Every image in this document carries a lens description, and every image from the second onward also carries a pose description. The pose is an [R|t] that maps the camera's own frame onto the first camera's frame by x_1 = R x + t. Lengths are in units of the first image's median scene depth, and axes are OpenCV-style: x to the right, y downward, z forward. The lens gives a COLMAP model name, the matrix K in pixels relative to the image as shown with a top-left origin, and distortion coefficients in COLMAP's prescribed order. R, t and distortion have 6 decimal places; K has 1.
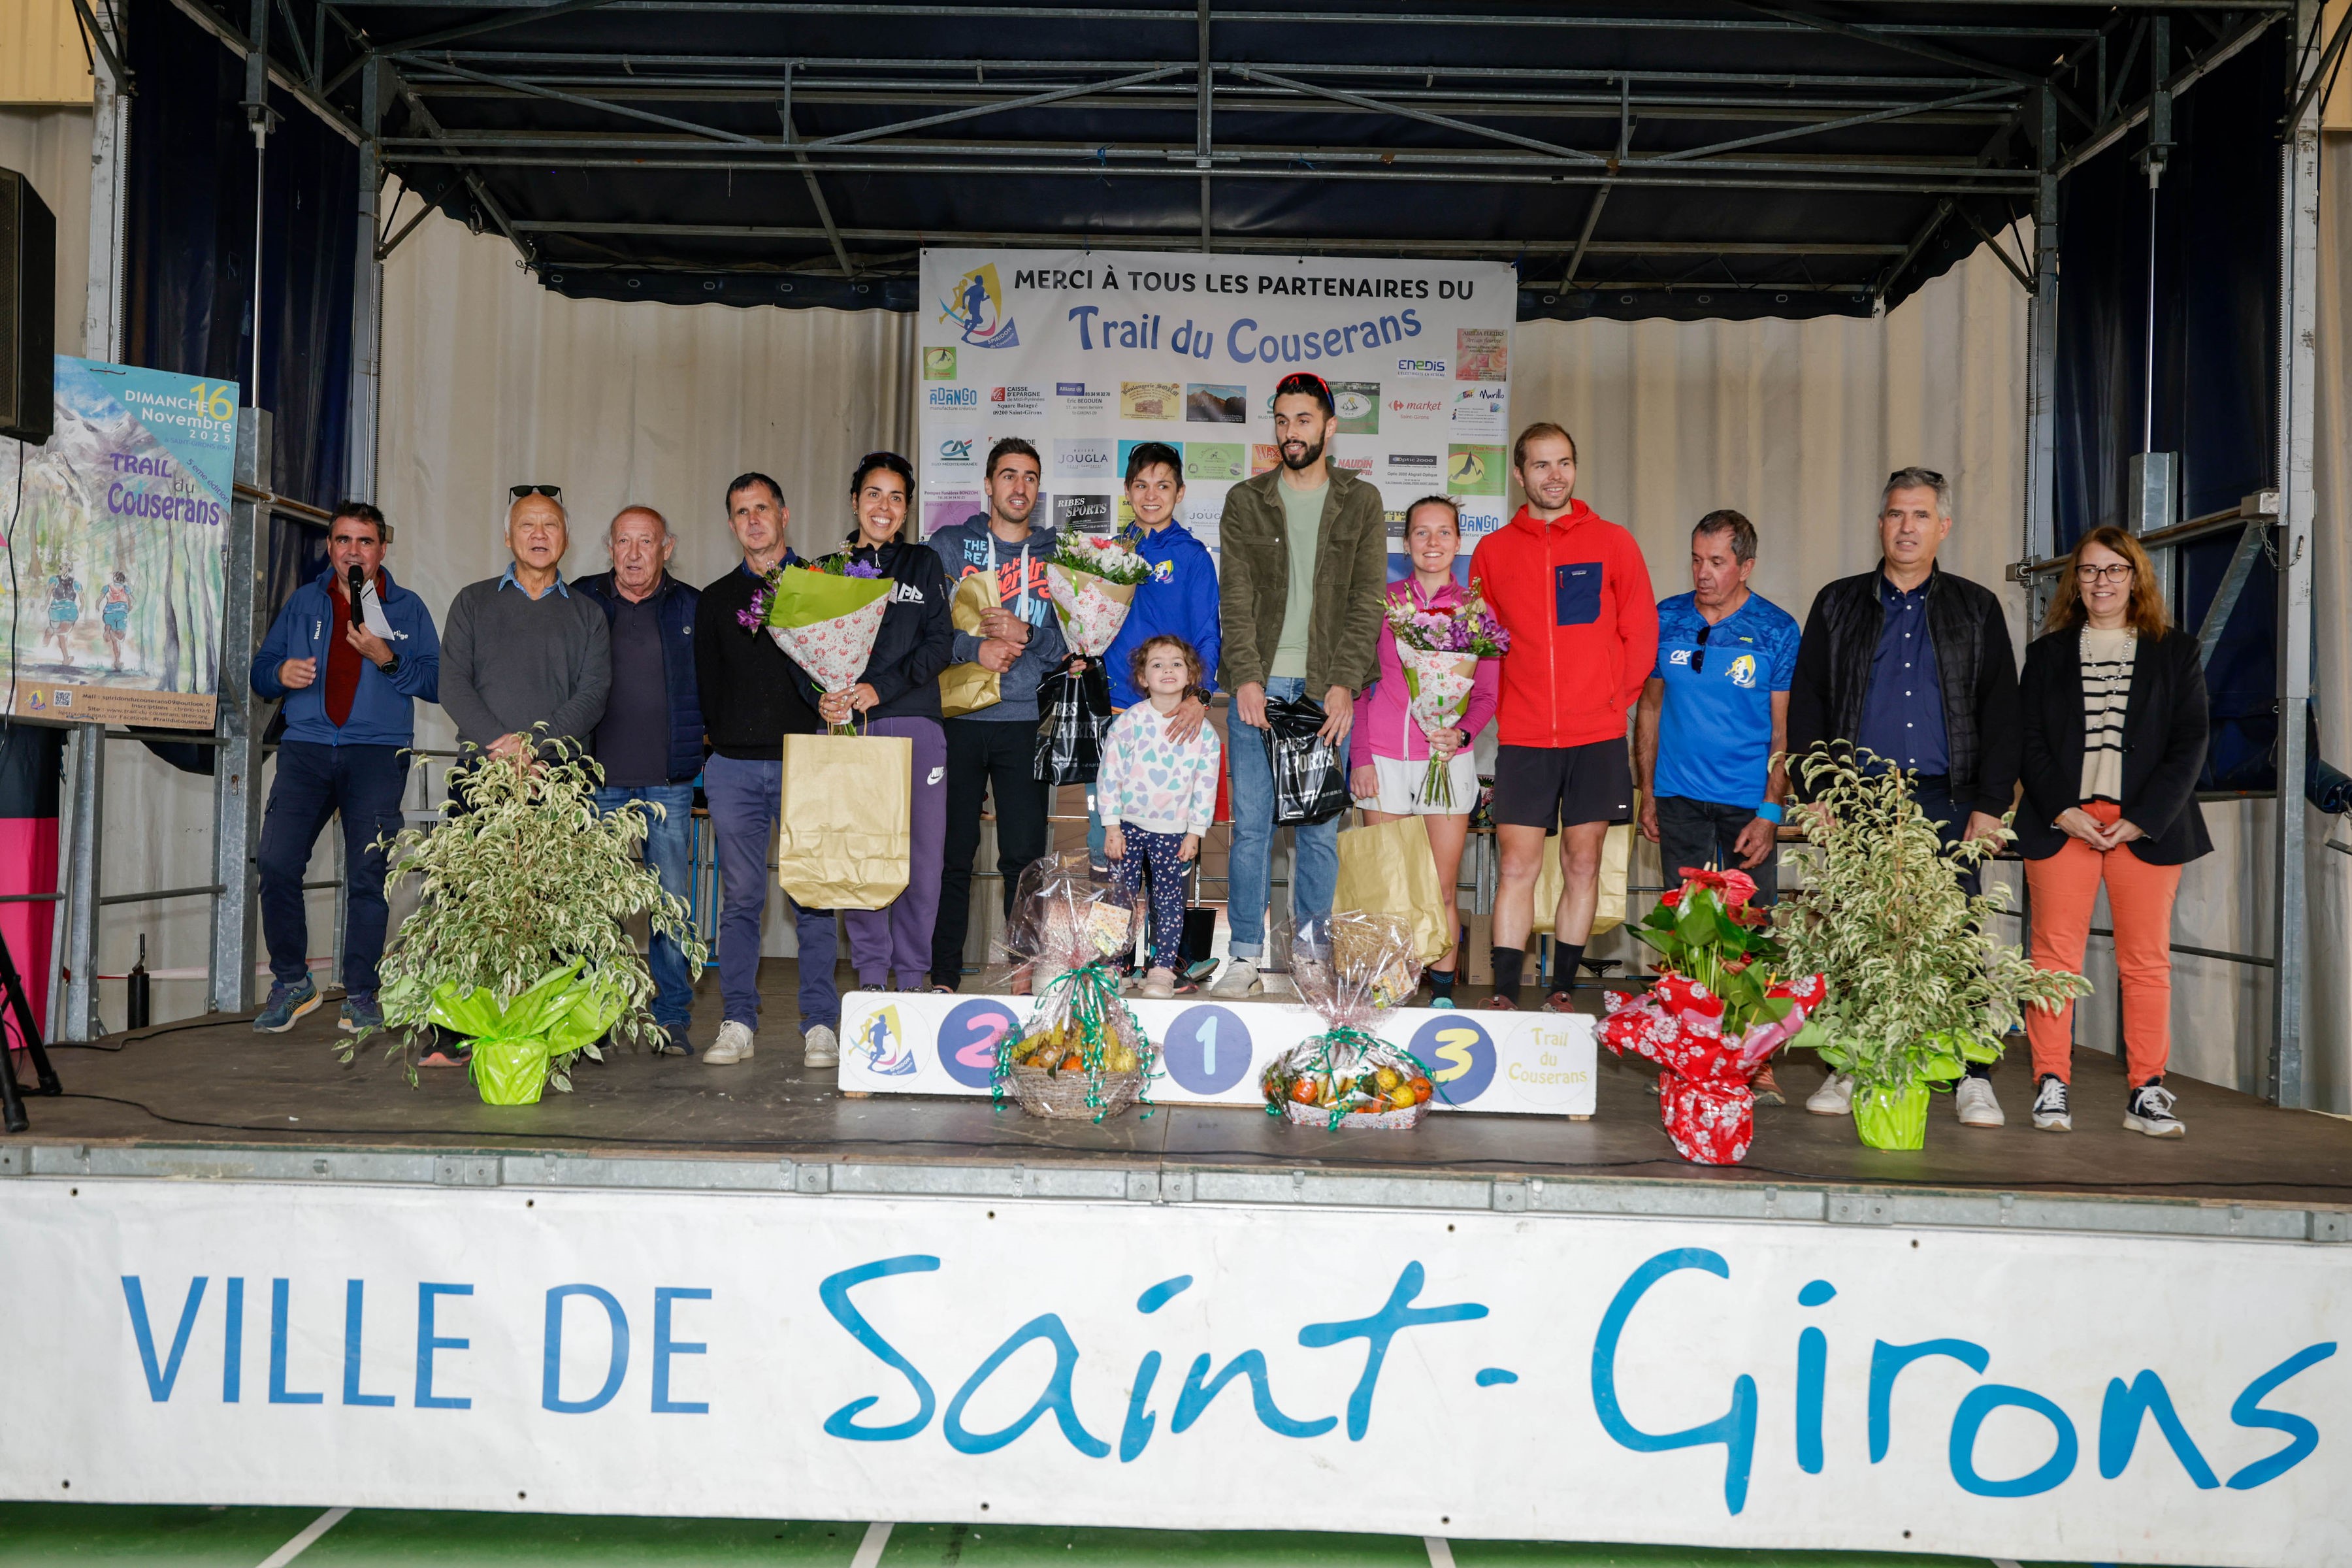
lens RADIAL K [[2154.3, 0, 1176.0], [0, 2154.3, 784.0], [0, 0, 1]] dist [0.069920, -0.000096]
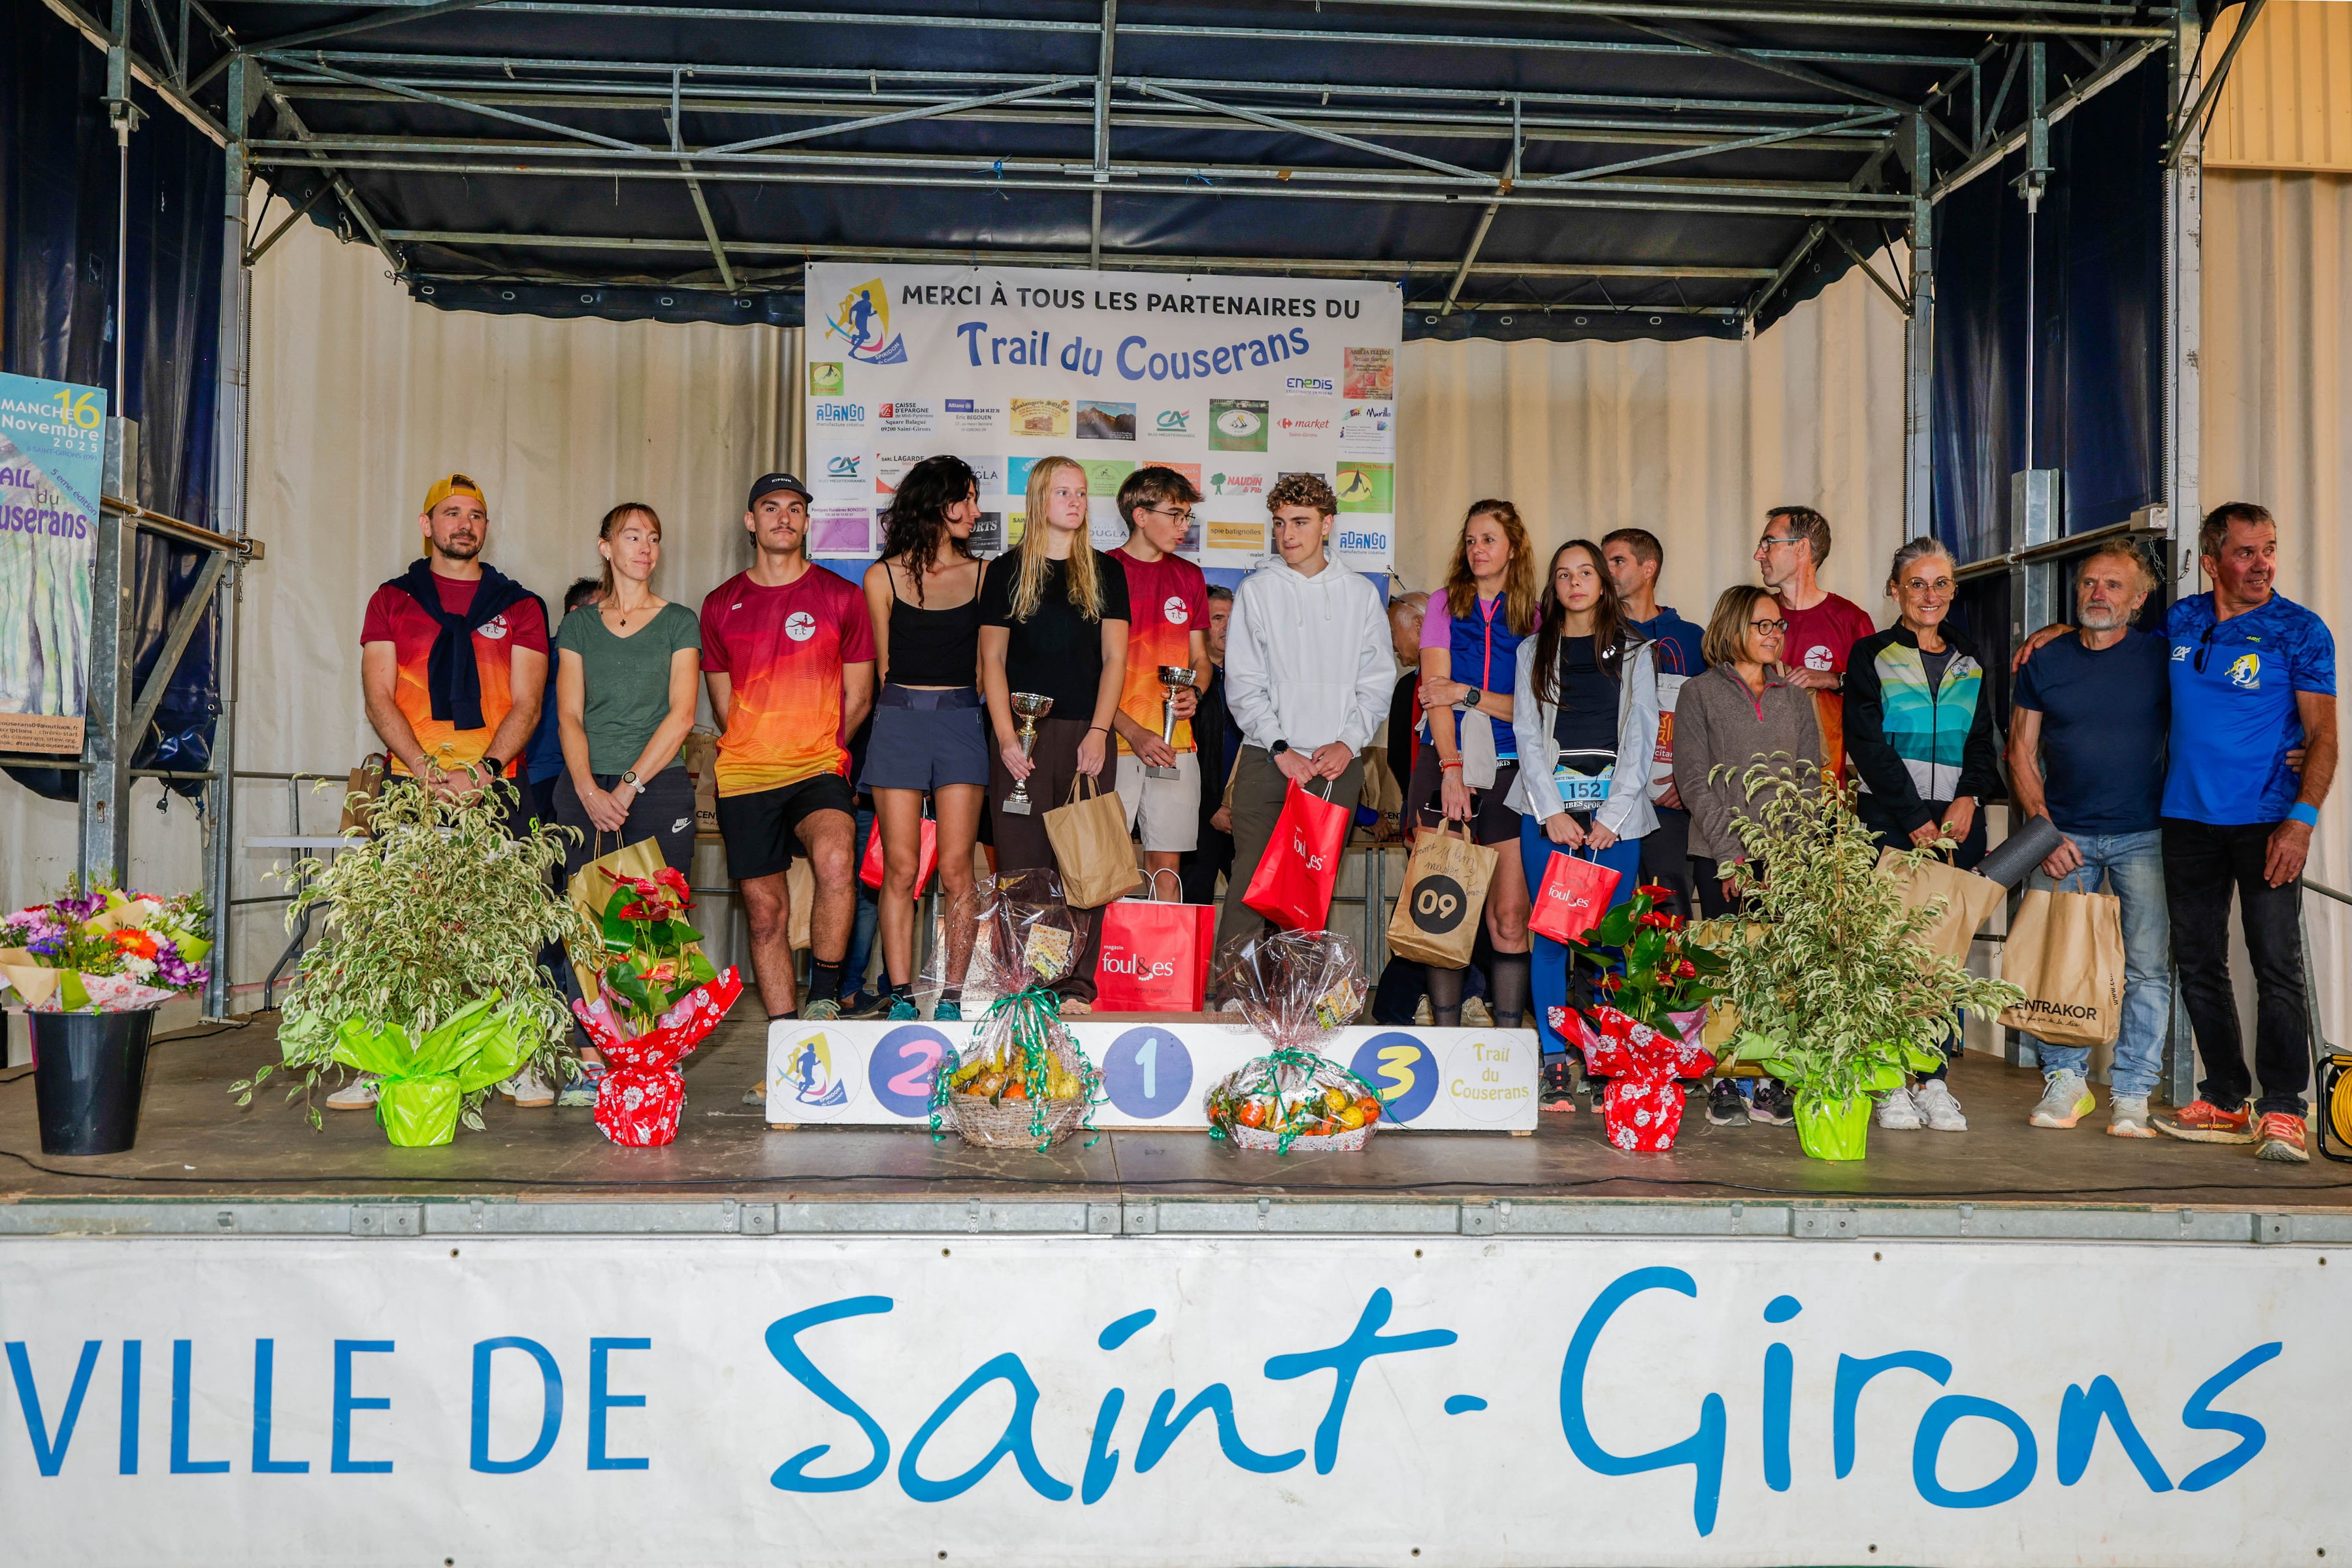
lens RADIAL K [[2088.1, 0, 1169.8], [0, 2088.1, 797.8], [0, 0, 1]] dist [0.066318, -0.013585]
pose [[0.997193, -0.009834, 0.074228, -0.045315], [0.009848, 0.999951, 0.000186, -0.001875], [-0.074227, 0.000545, 0.997241, 0.052163]]
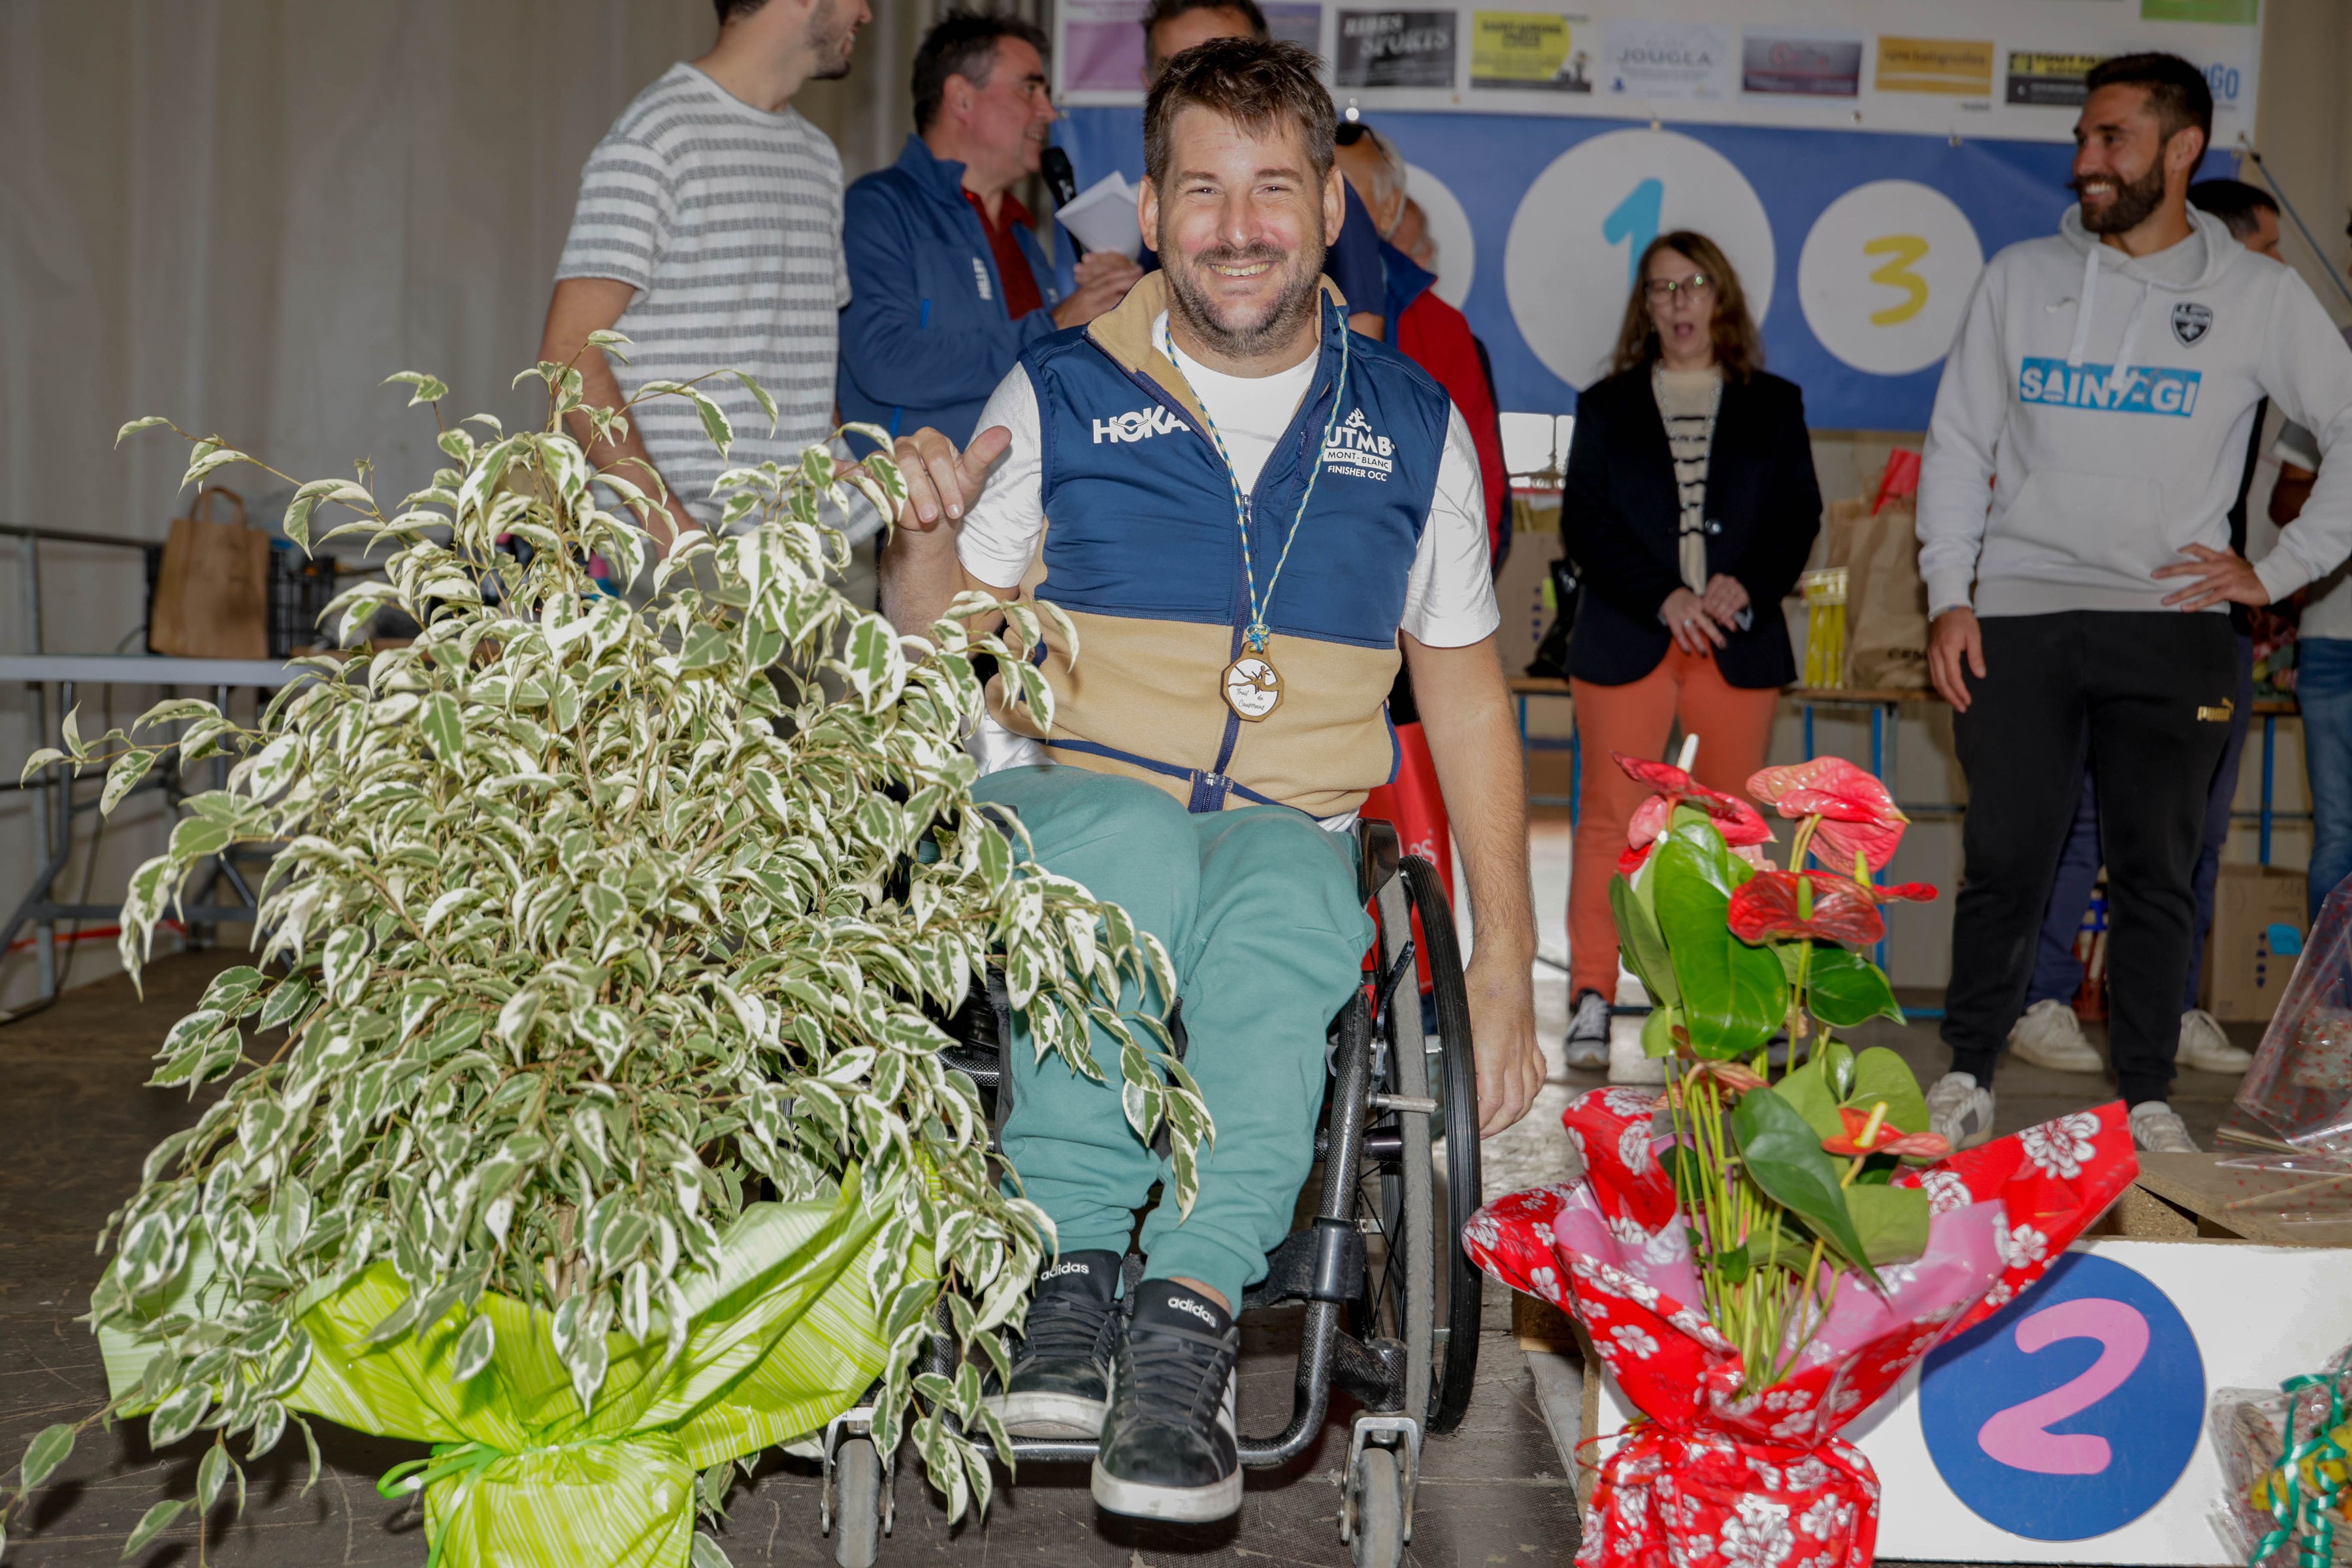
lens RADIAL K [[2951.3, 0, 1176.0], [0, 2951.3, 784.0], [0, 0, 1]] dist [-0.020540, -0.019180]
pose [[0.997523, -0.004779, 0.070182, -0.249429], [0.001551, 0.998941, 0.045985, 0.014534], [-0.070328, -0.045762, 0.996474, 0.609132]]
